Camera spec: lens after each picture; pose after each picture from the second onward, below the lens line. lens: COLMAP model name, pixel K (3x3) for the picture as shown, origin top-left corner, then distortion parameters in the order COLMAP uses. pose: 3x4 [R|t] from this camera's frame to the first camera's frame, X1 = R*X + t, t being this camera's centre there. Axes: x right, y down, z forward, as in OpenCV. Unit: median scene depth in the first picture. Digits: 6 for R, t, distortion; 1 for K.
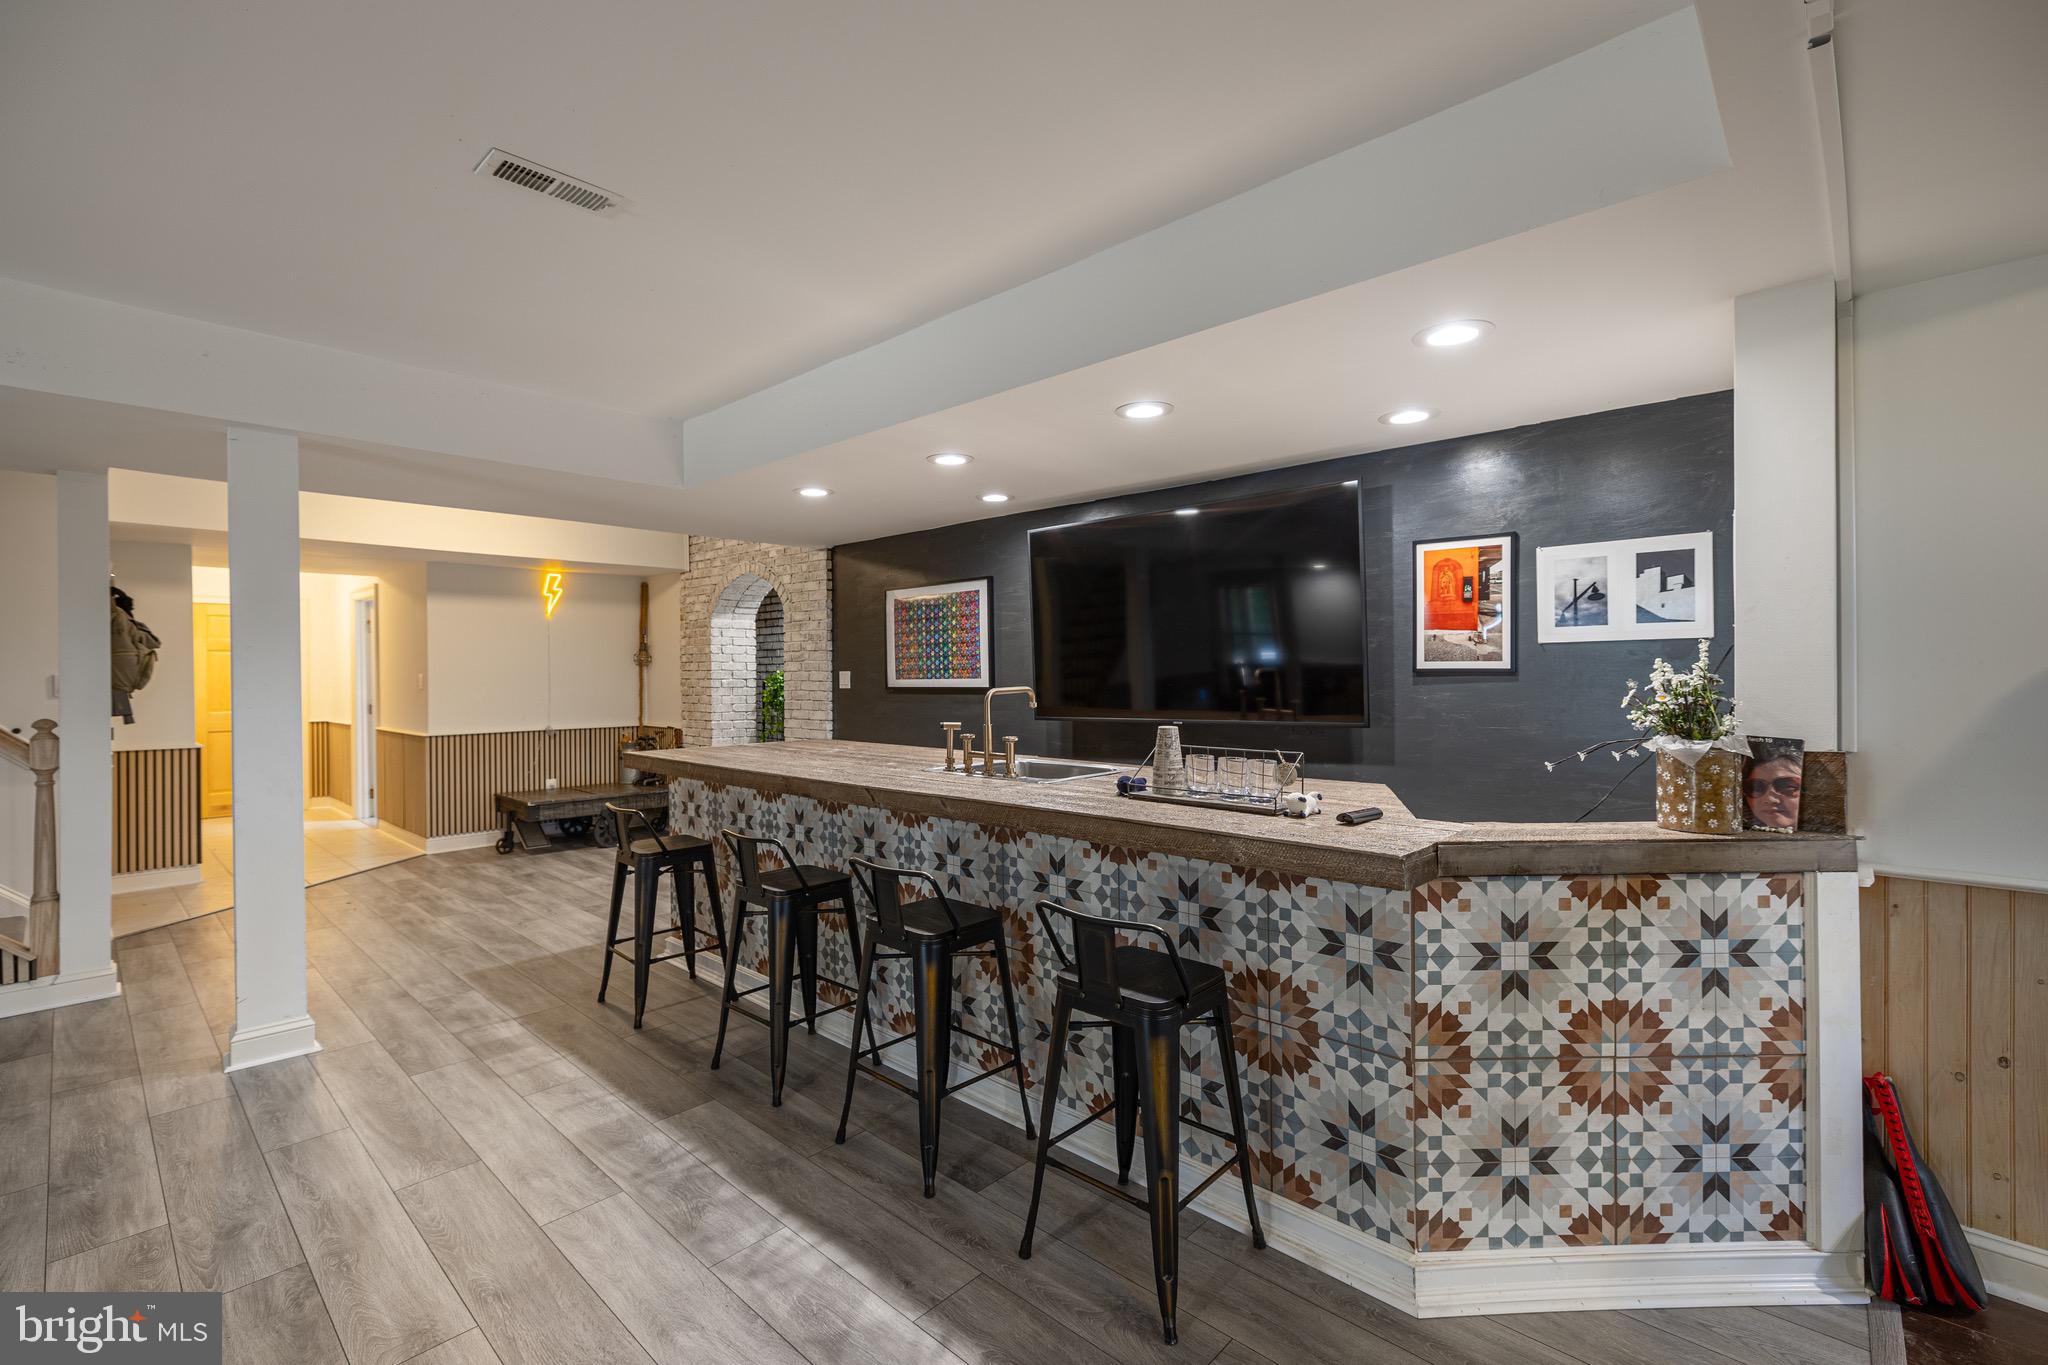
lens RADIAL K [[889.7, 0, 1024.5], [0, 889.7, 680.1], [0, 0, 1]] dist [0.005187, 0.000066]
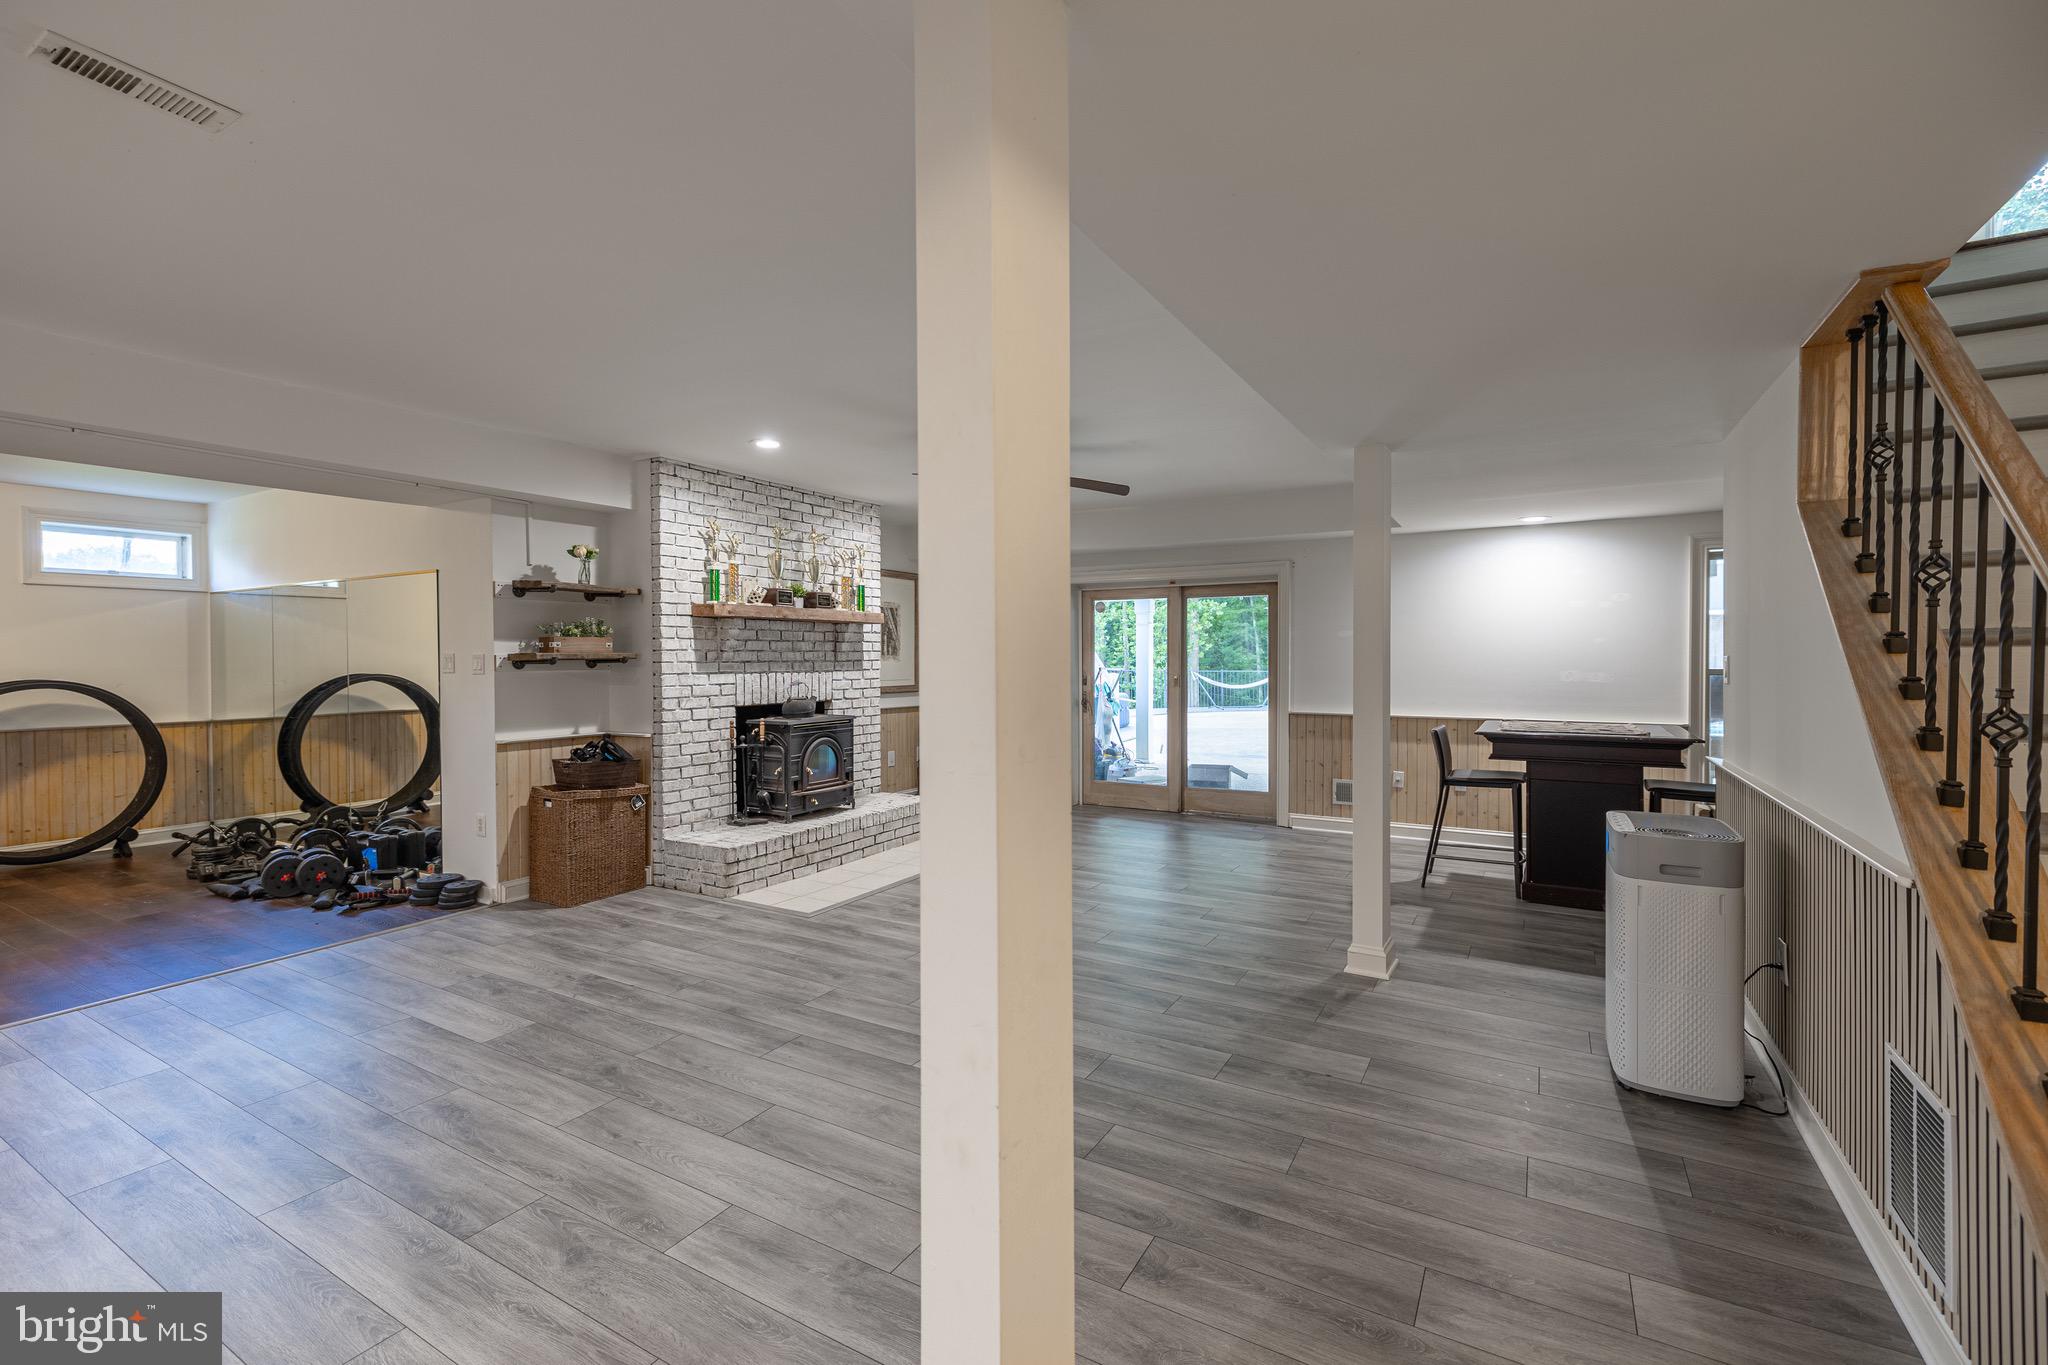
lens RADIAL K [[889.7, 0, 1006.7], [0, 889.7, 668.5], [0, 0, 1]] dist [0.005187, 0.000066]
pose [[-0.977482, 0.012750, -0.210634, -0.609611], [0.008198, 0.999714, 0.022473, -0.002000], [0.210860, 0.020240, -0.977307, 1.065682]]
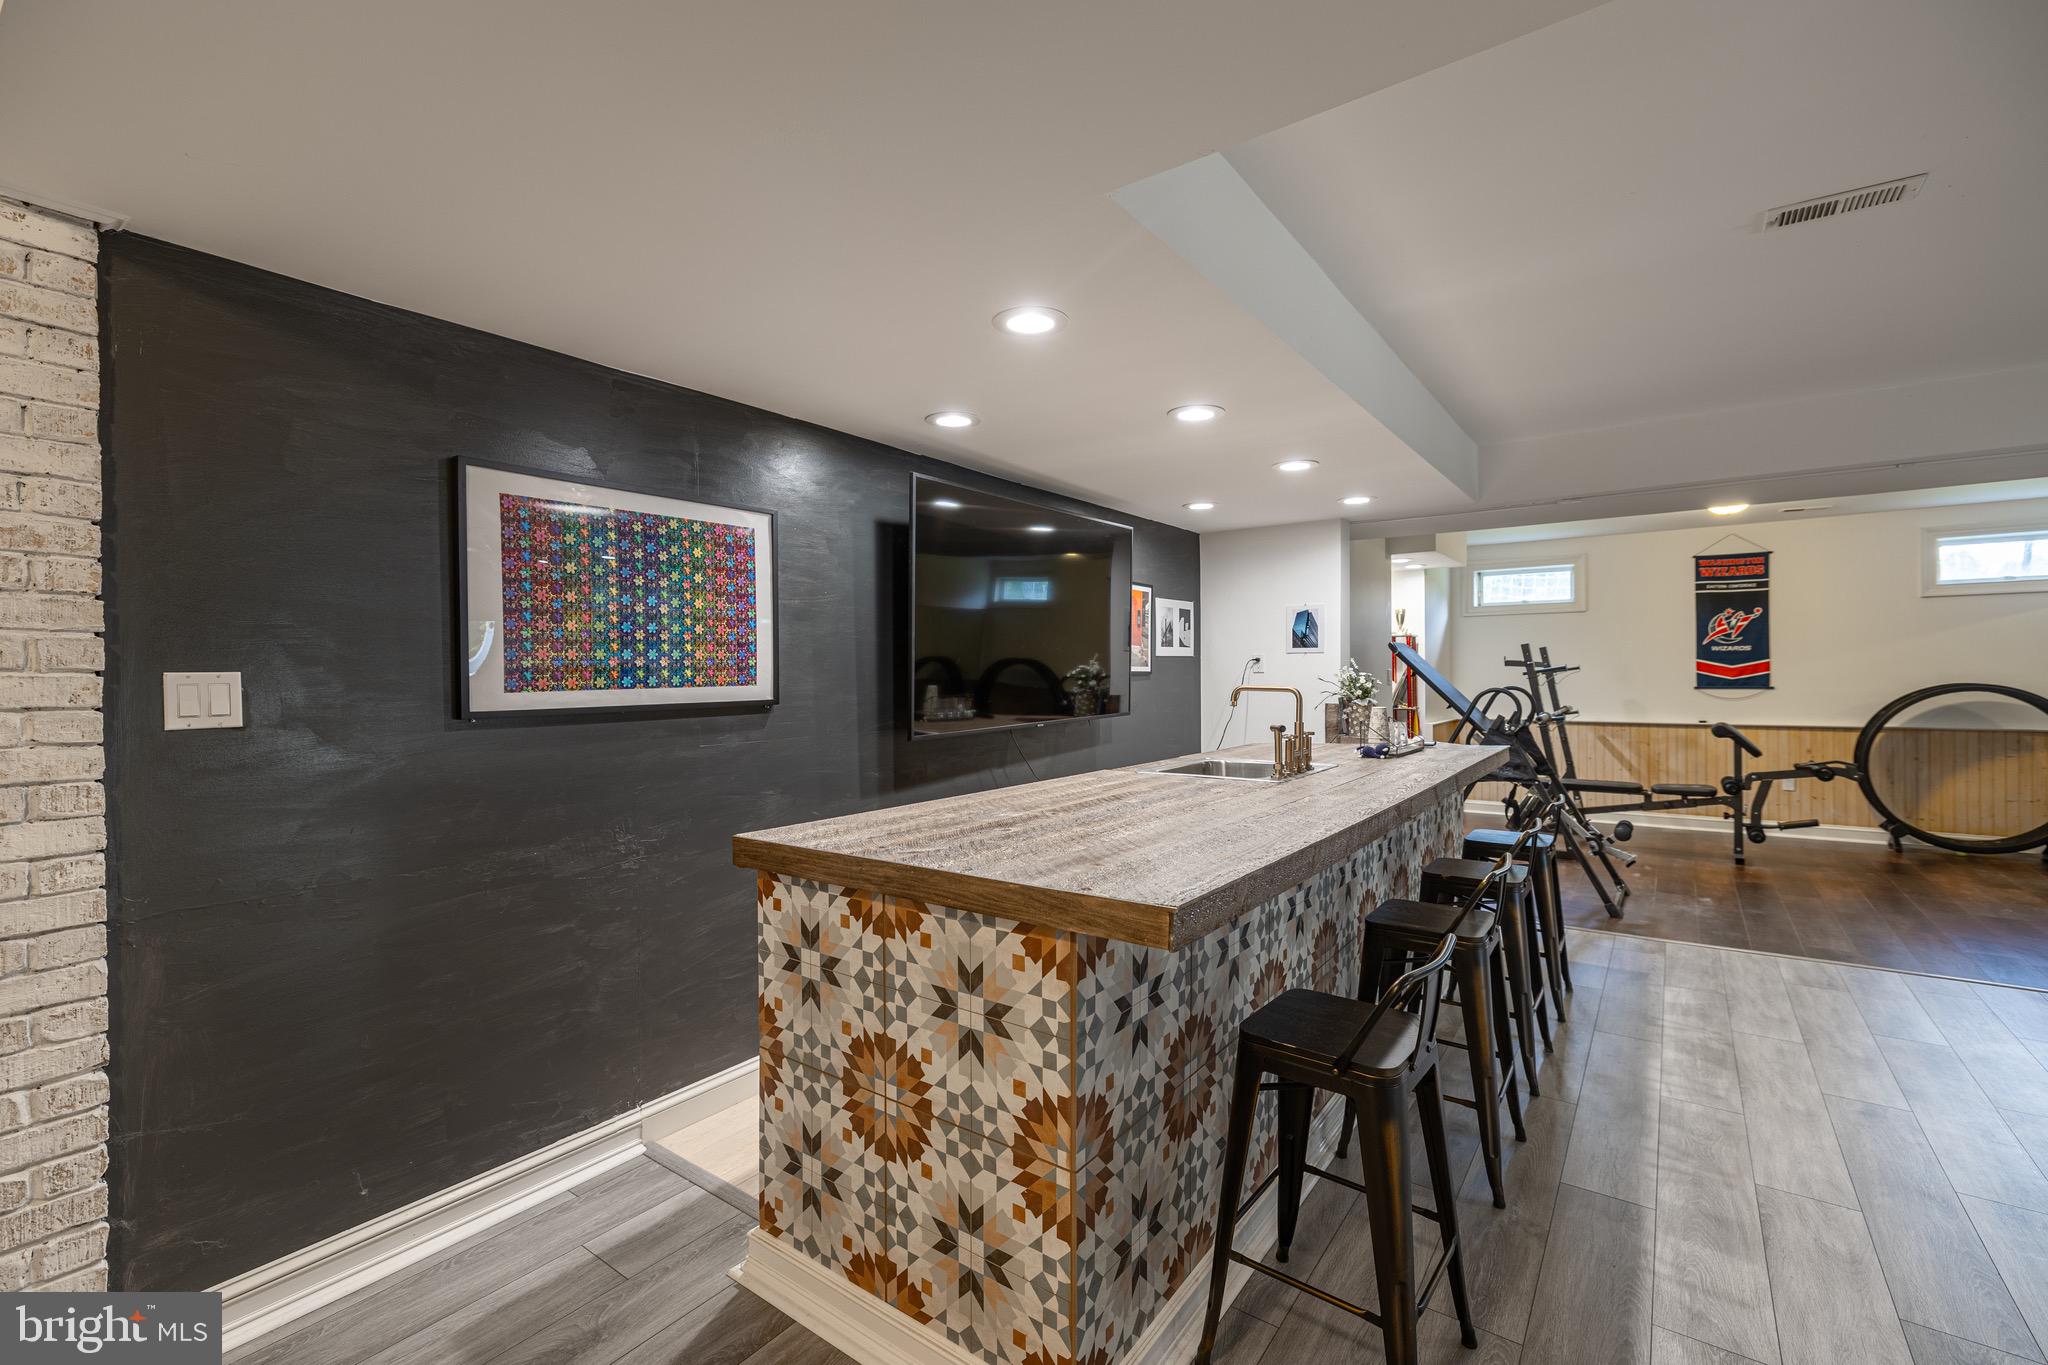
lens RADIAL K [[889.7, 0, 1020.6], [0, 889.7, 676.0], [0, 0, 1]] dist [0.005187, 0.000066]
pose [[-0.112055, 0.005058, 0.993689, -0.777564], [0.018786, 0.999819, -0.002971, -0.003434], [-0.993524, 0.018335, -0.112130, 1.100958]]
